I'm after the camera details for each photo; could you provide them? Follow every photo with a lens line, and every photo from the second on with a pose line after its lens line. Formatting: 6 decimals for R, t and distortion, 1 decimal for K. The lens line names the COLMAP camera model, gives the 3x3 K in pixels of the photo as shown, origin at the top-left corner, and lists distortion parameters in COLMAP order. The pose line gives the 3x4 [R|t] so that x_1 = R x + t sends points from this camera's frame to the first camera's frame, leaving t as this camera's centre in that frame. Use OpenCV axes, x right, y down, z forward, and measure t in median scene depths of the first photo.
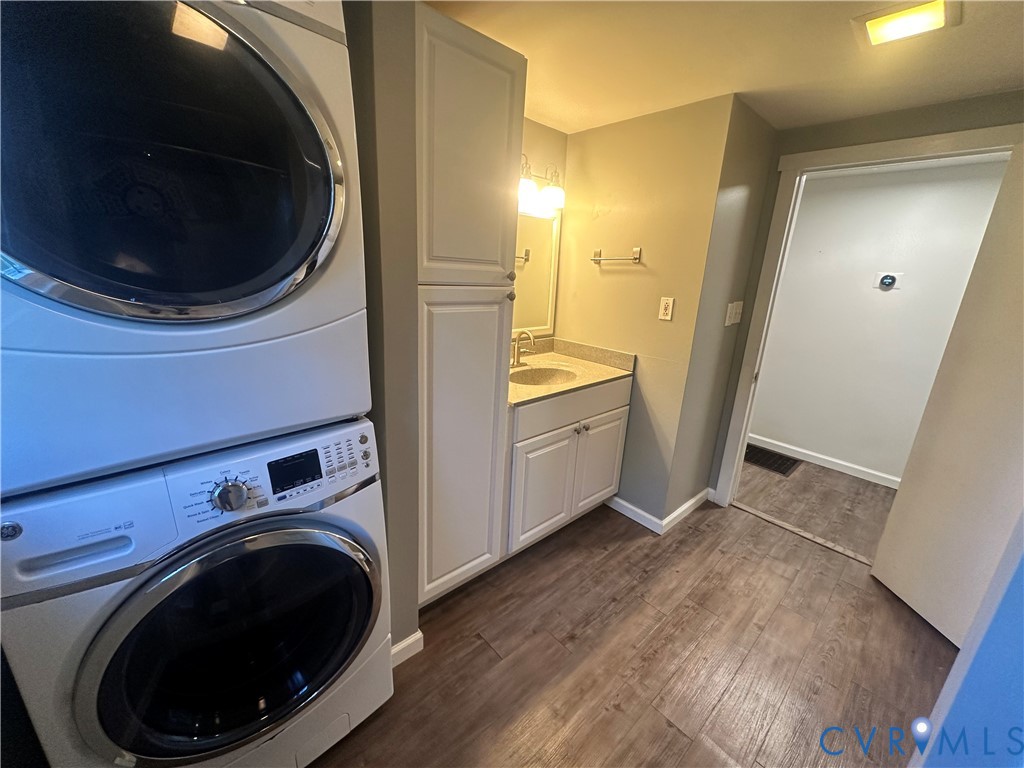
lens RADIAL K [[407.5, 0, 510.9], [0, 407.5, 385.3], [0, 0, 1]] dist [-0.003818, 0.001038]
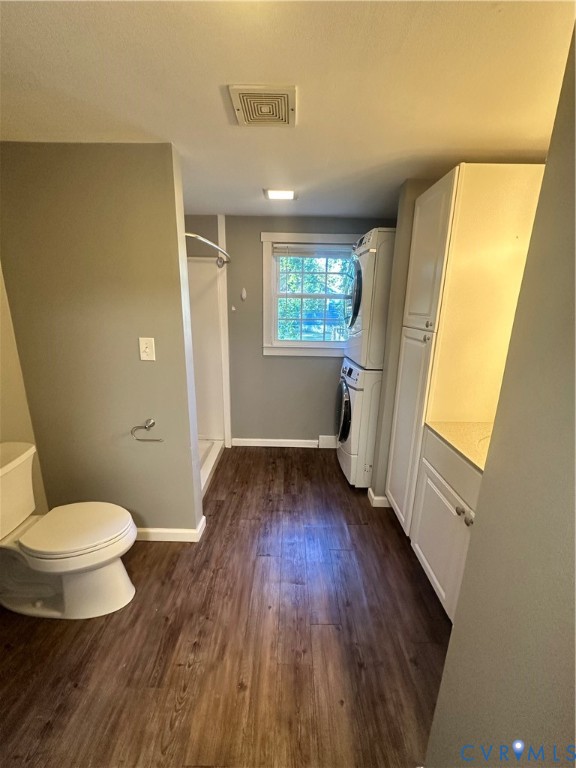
lens RADIAL K [[305.6, 0, 286.8], [0, 305.6, 384.2], [0, 0, 1]] dist [-0.003818, 0.001038]
pose [[-0.676213, 0.126802, -0.725712, 1.613495], [-0.247144, 0.888946, 0.385610, -0.534240], [0.694015, 0.440110, -0.569778, 1.952541]]
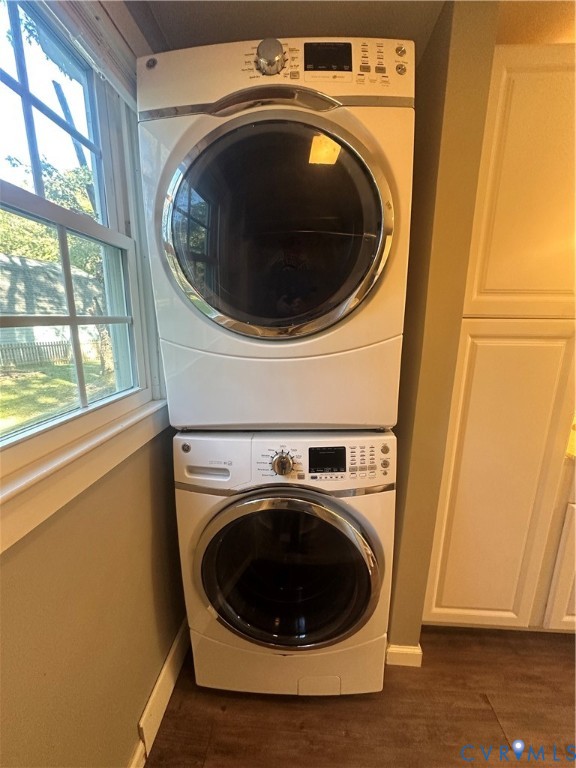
lens RADIAL K [[305.6, 0, 287.1], [0, 305.6, 382.0], [0, 0, 1]] dist [-0.003818, 0.001038]
pose [[0.702603, 0.102190, -0.704206, 0.027693], [-0.166177, 0.985834, -0.022741, 0.011643], [0.691906, 0.133001, 0.709632, 0.181938]]
